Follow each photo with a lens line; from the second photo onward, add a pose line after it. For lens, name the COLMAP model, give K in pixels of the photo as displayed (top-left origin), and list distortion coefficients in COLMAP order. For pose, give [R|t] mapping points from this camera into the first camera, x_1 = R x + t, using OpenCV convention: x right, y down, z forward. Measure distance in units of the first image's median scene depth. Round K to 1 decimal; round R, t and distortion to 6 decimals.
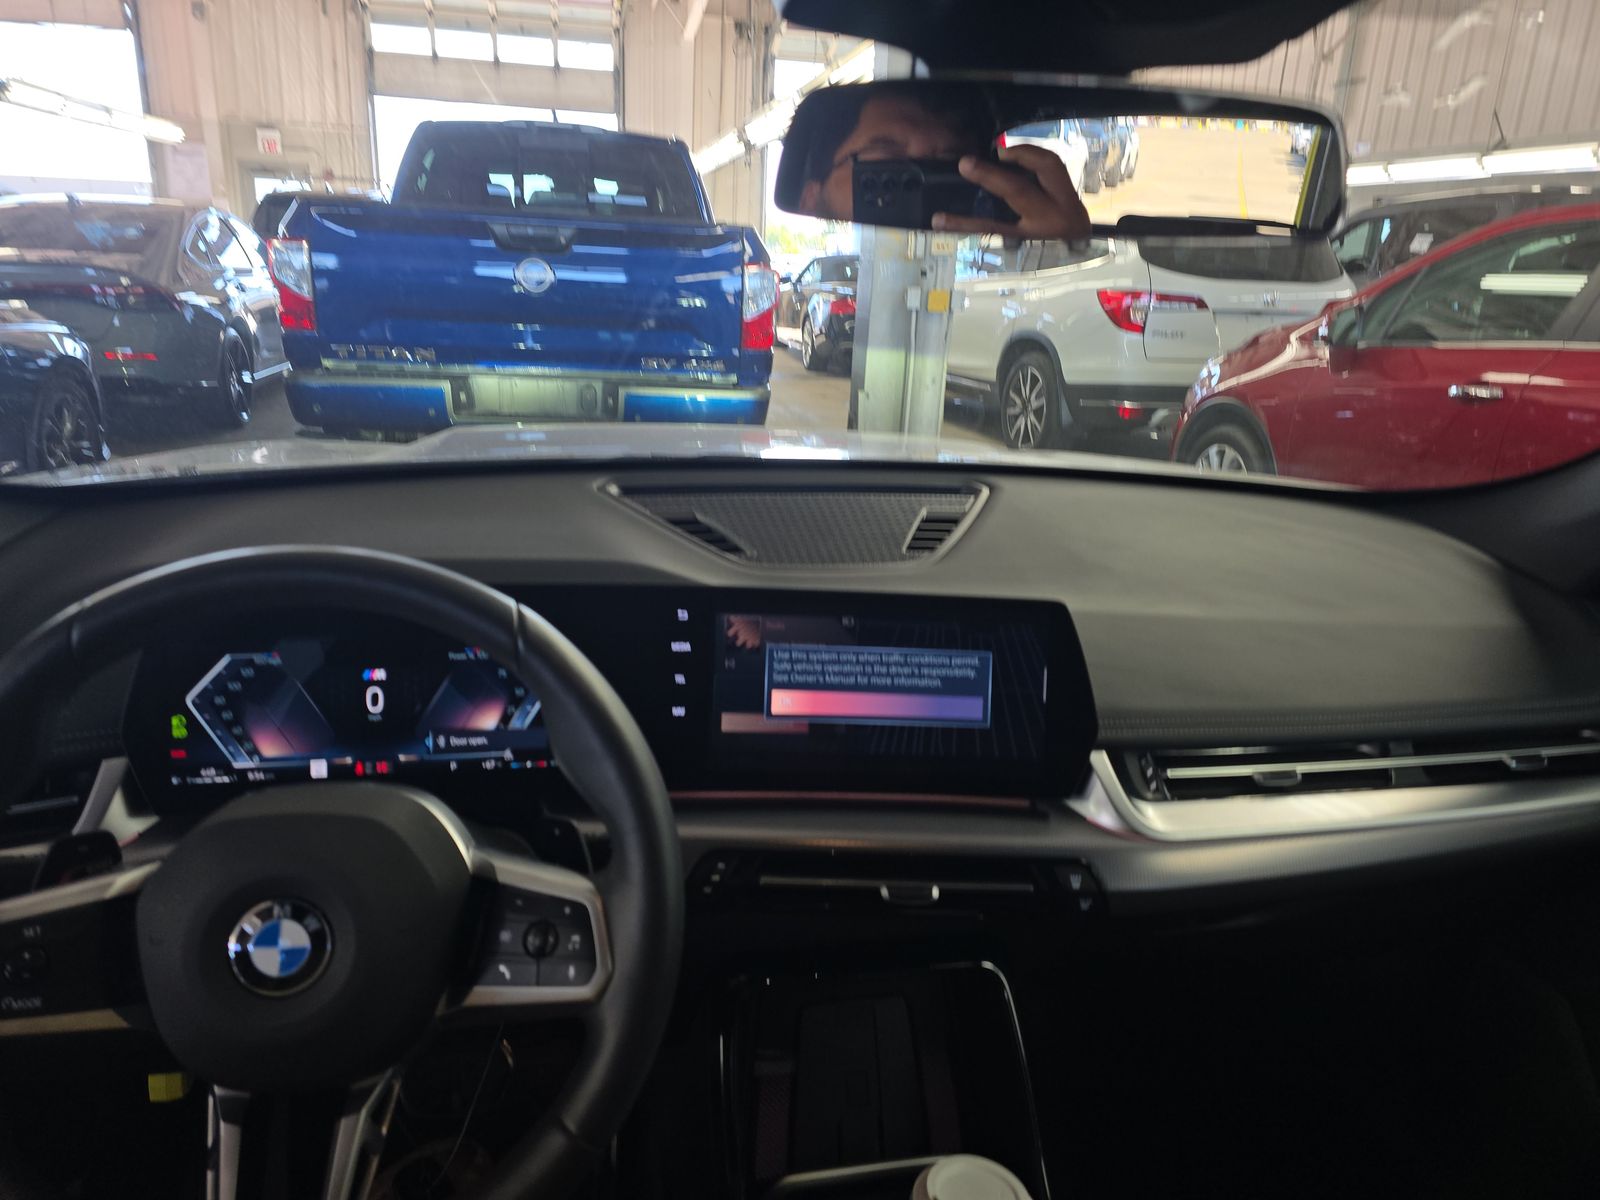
lens RADIAL K [[978.8, 0, 793.2], [0, 978.8, 599.6], [0, 0, 1]] dist [0.047446, -0.053327]
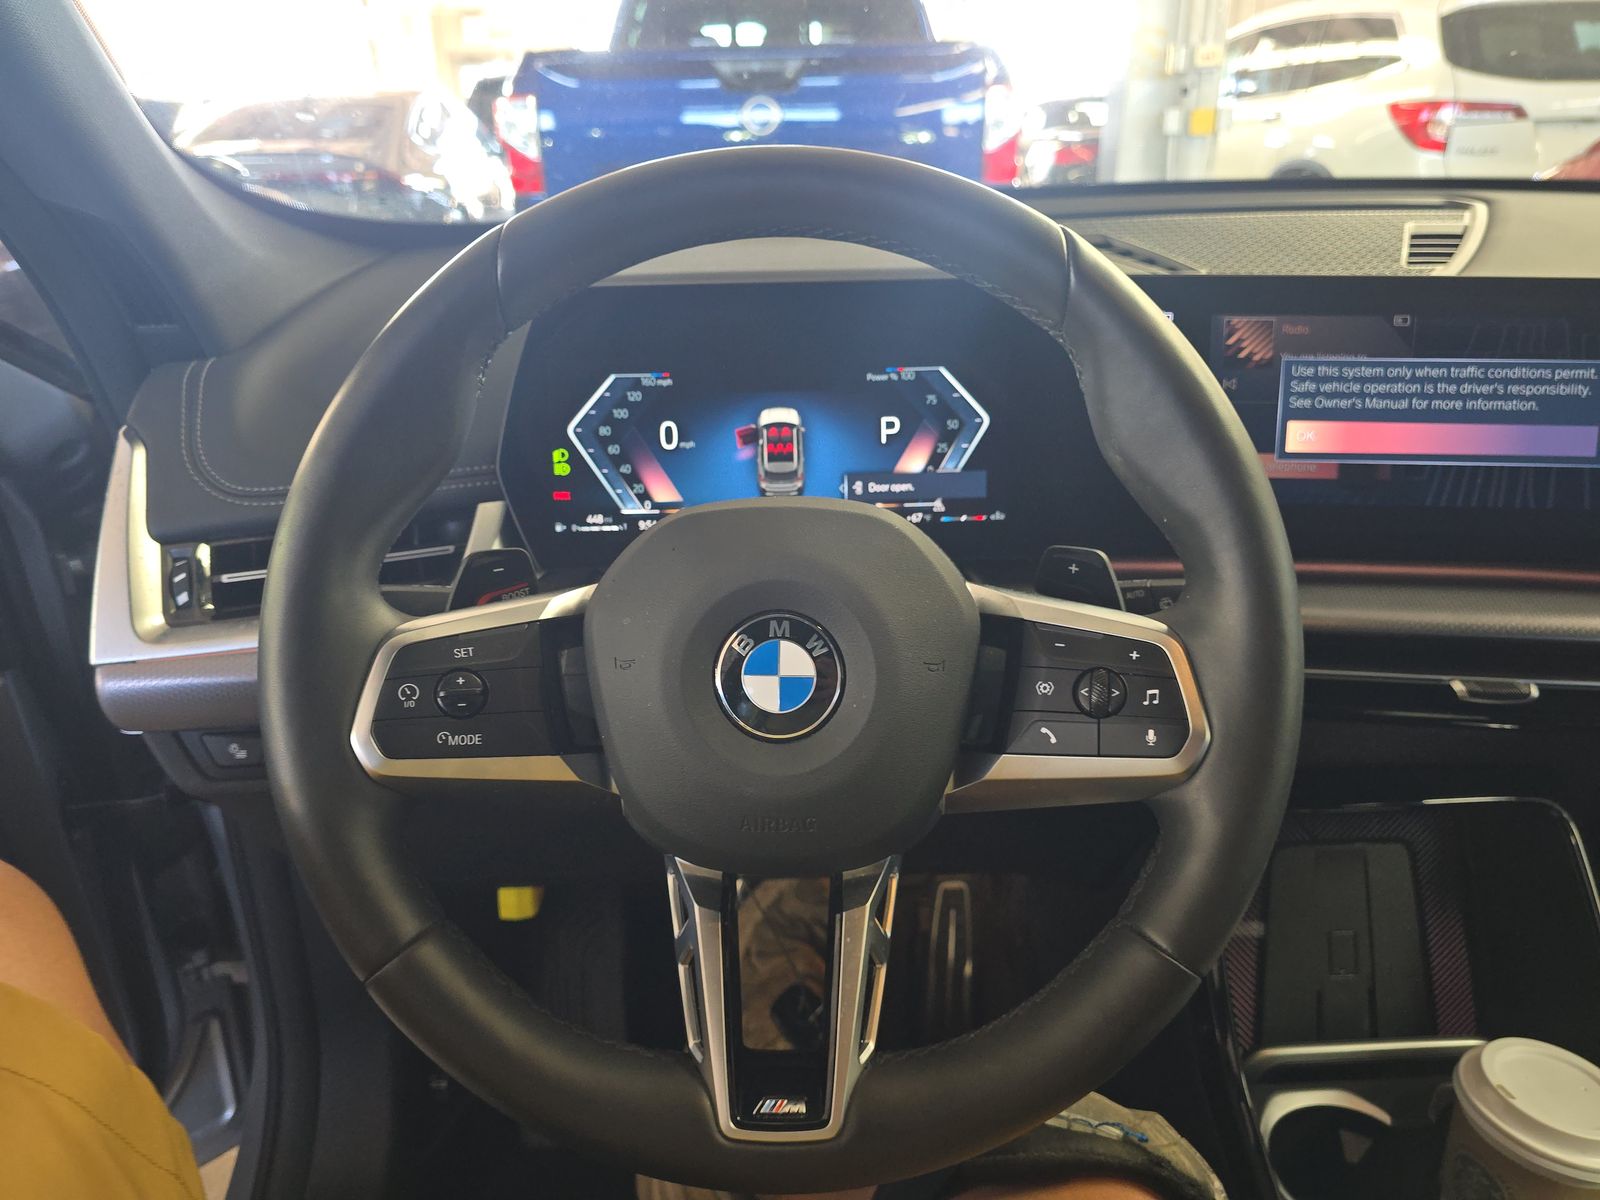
lens RADIAL K [[978.8, 0, 793.2], [0, 978.8, 599.6], [0, 0, 1]] dist [0.047446, -0.053327]
pose [[0.984260, 0.001319, -0.176722, -0.255251], [0.014950, 0.995766, 0.090695, 0.153643], [0.176094, -0.091909, 0.980073, 0.195640]]
